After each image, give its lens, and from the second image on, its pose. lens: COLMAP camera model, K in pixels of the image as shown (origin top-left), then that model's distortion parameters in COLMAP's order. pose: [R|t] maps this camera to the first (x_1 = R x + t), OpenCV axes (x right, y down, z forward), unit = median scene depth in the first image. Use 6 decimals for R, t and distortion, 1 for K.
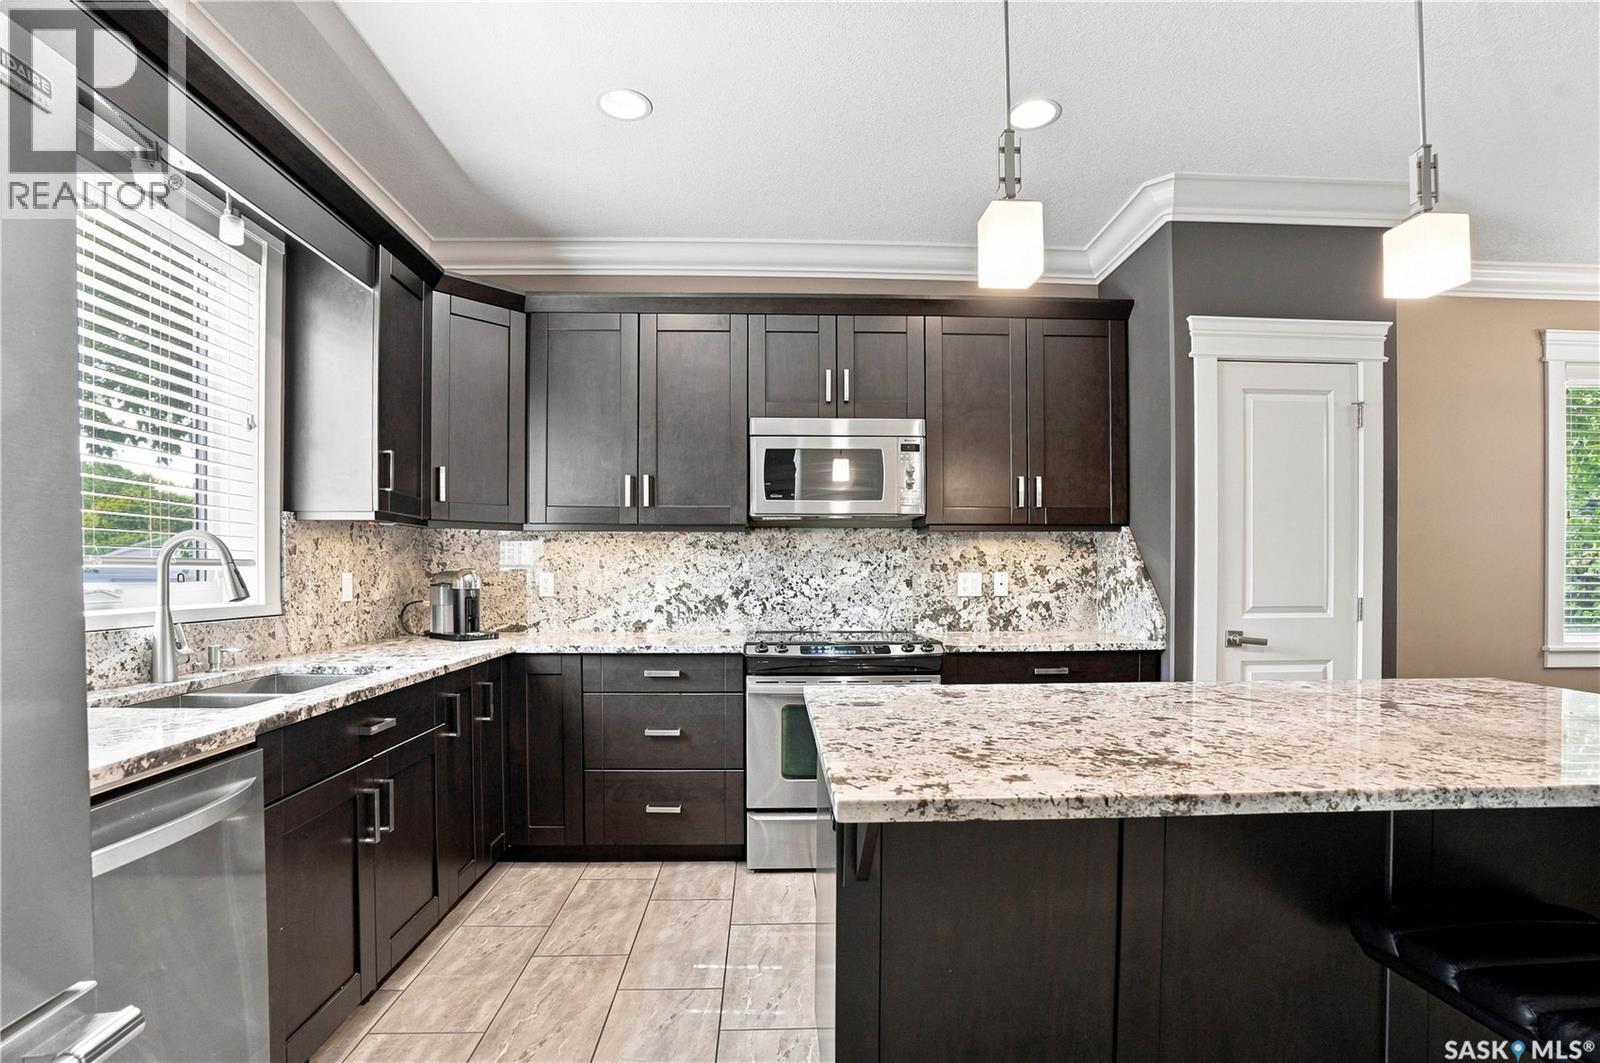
lens RADIAL K [[767.2, 0, 796.4], [0, 767.2, 563.4], [0, 0, 1]] dist [-0.073762, 0.028306]
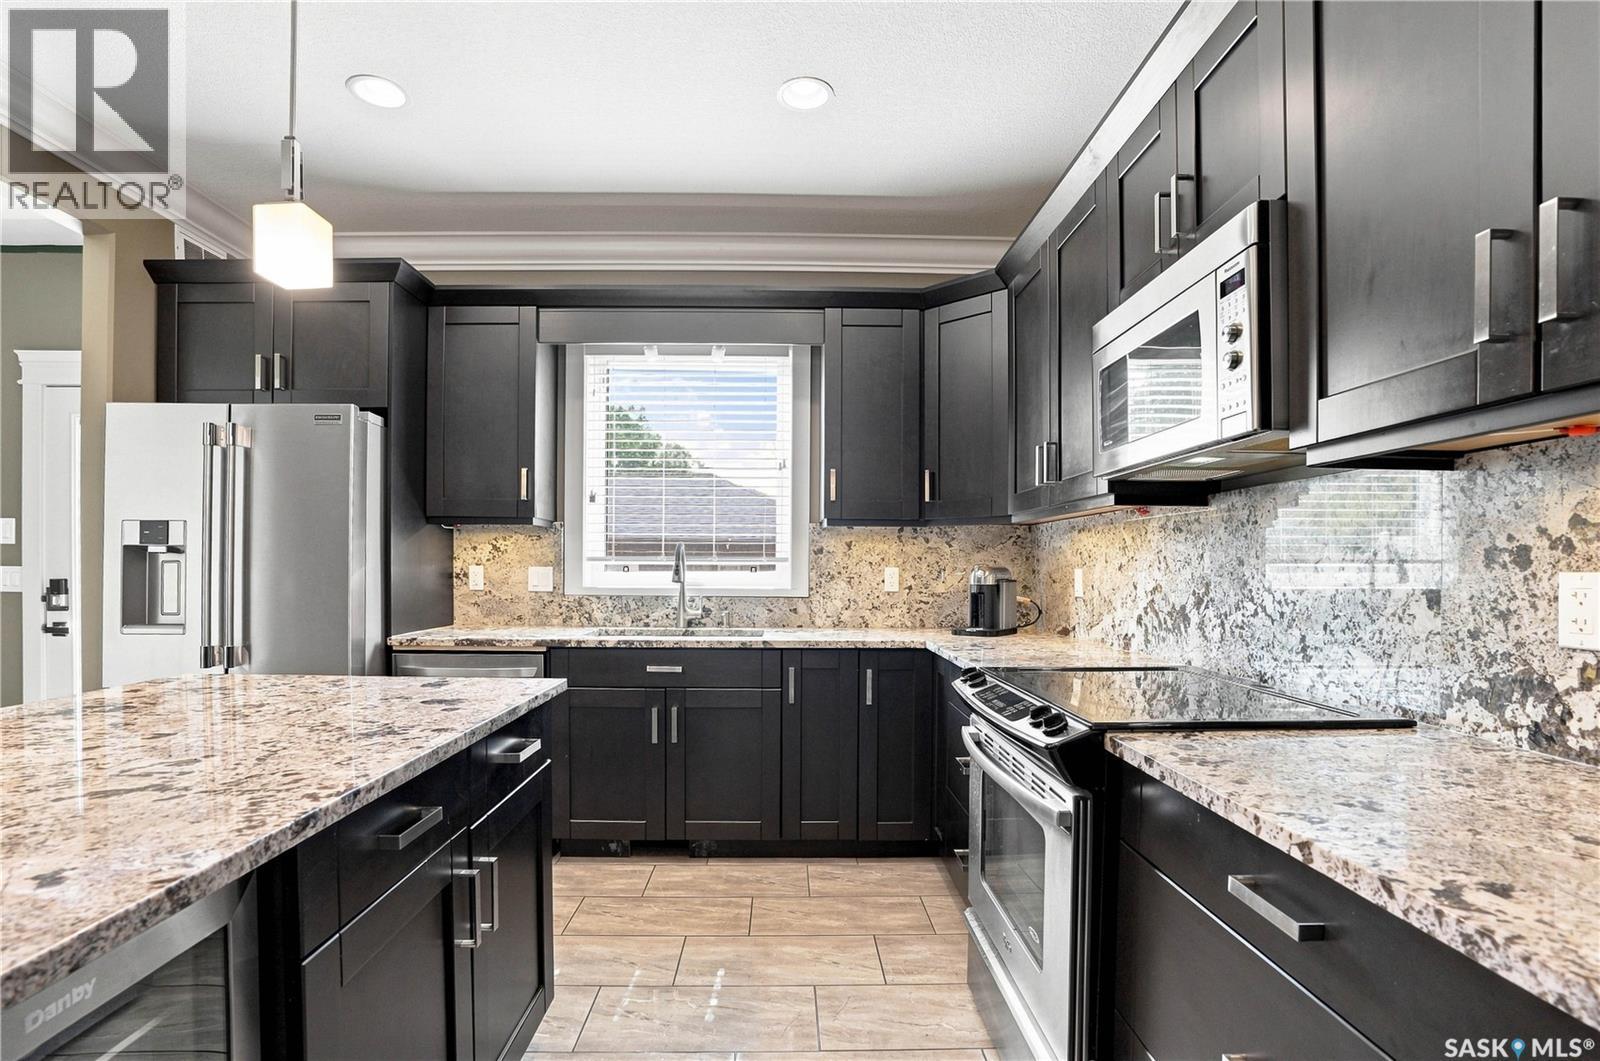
lens RADIAL K [[767.2, 0, 796.4], [0, 767.2, 562.4], [0, 0, 1]] dist [-0.073762, 0.028306]
pose [[-0.013465, -0.004937, -0.999897, 0.524363], [0.008097, 0.999954, -0.005046, 0.006950], [0.999877, -0.008164, -0.013425, 0.688843]]
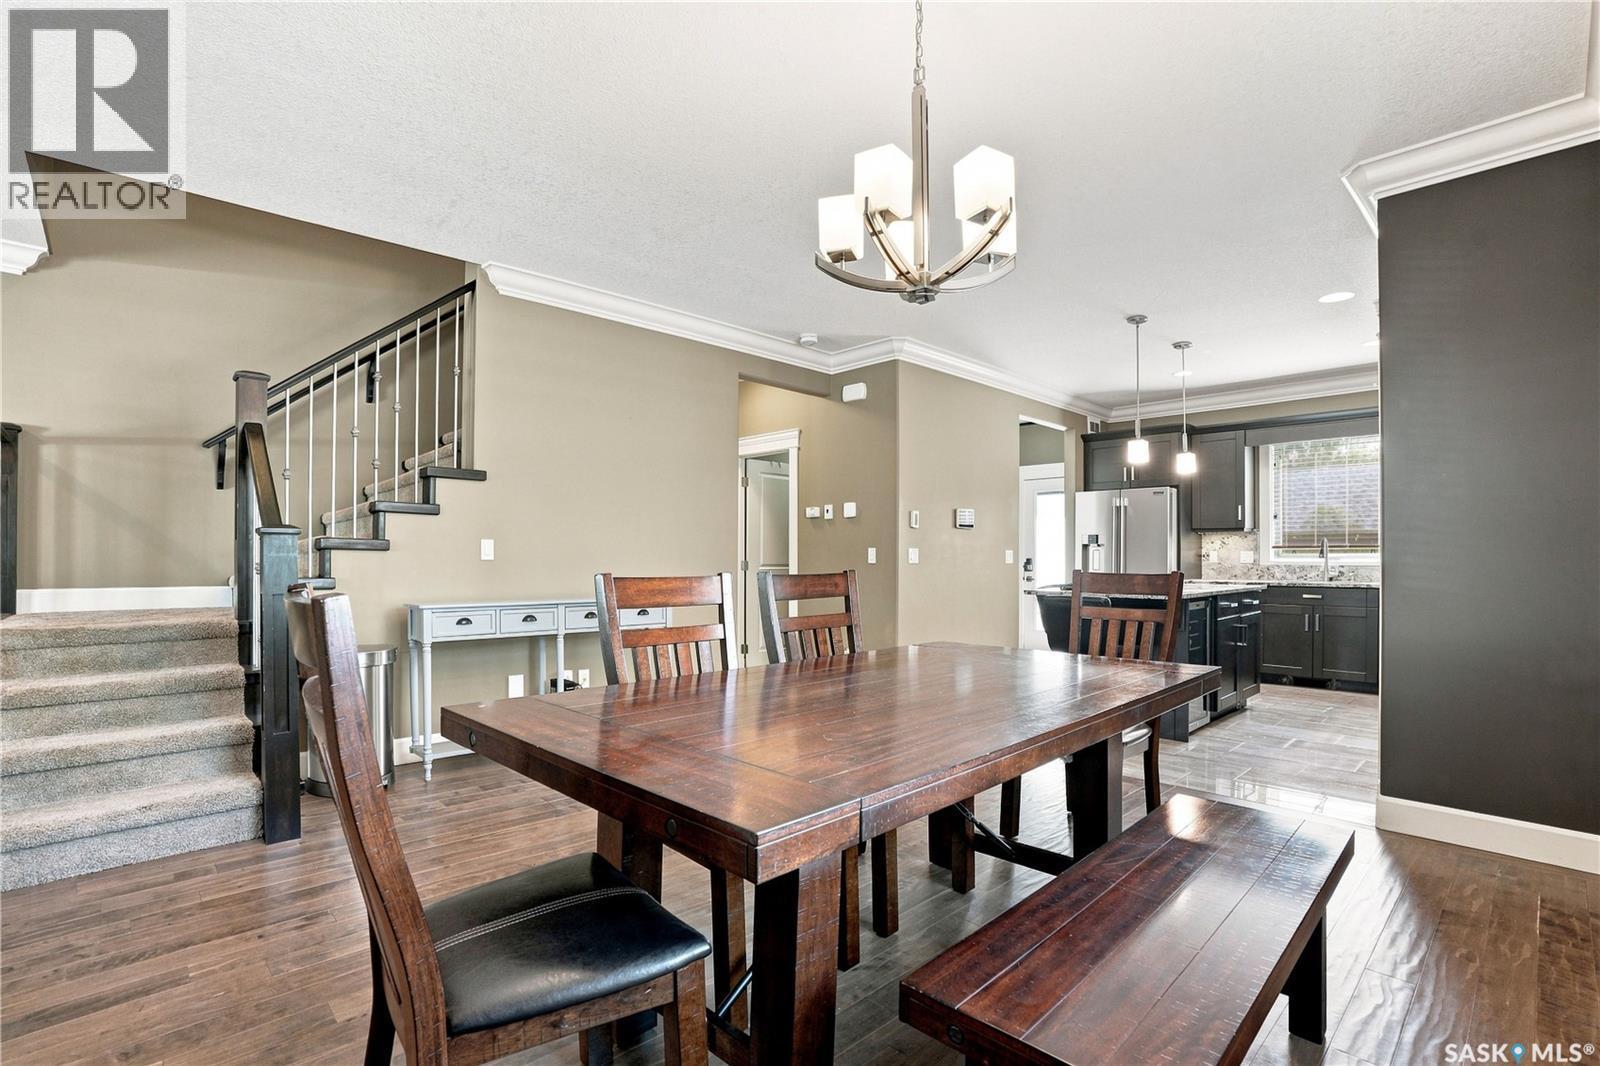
lens RADIAL K [[767.2, 0, 796.4], [0, 767.2, 564.9], [0, 0, 1]] dist [-0.073762, 0.028306]
pose [[-0.745704, 0.005418, -0.666255, 1.768974], [0.009869, 0.999947, -0.002914, 0.035891], [0.666204, -0.008748, -0.745718, 1.034017]]
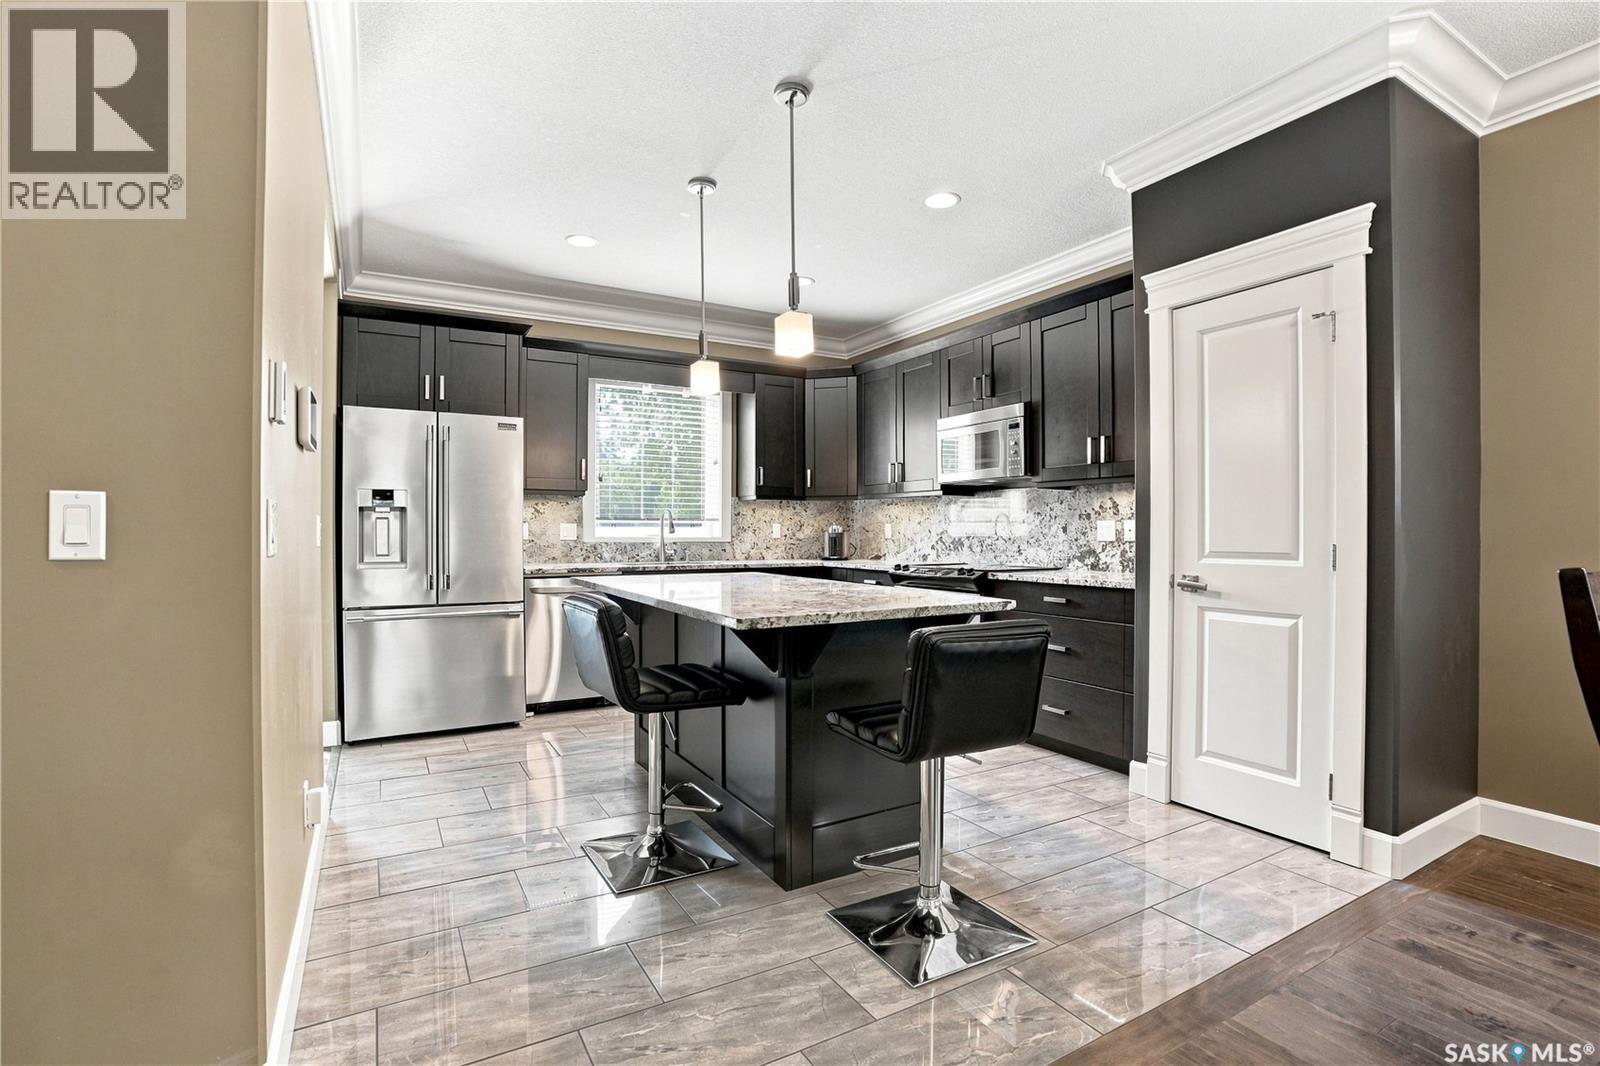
lens RADIAL K [[740.1, 0, 793.3], [0, 740.1, 527.8], [0, 0, 1]] dist [-0.074008, 0.034439]
pose [[0.468117, -0.004021, -0.883657, 0.989381], [0.011220, 0.999936, 0.001393, 0.016231], [0.883595, -0.010566, 0.468133, 0.063508]]
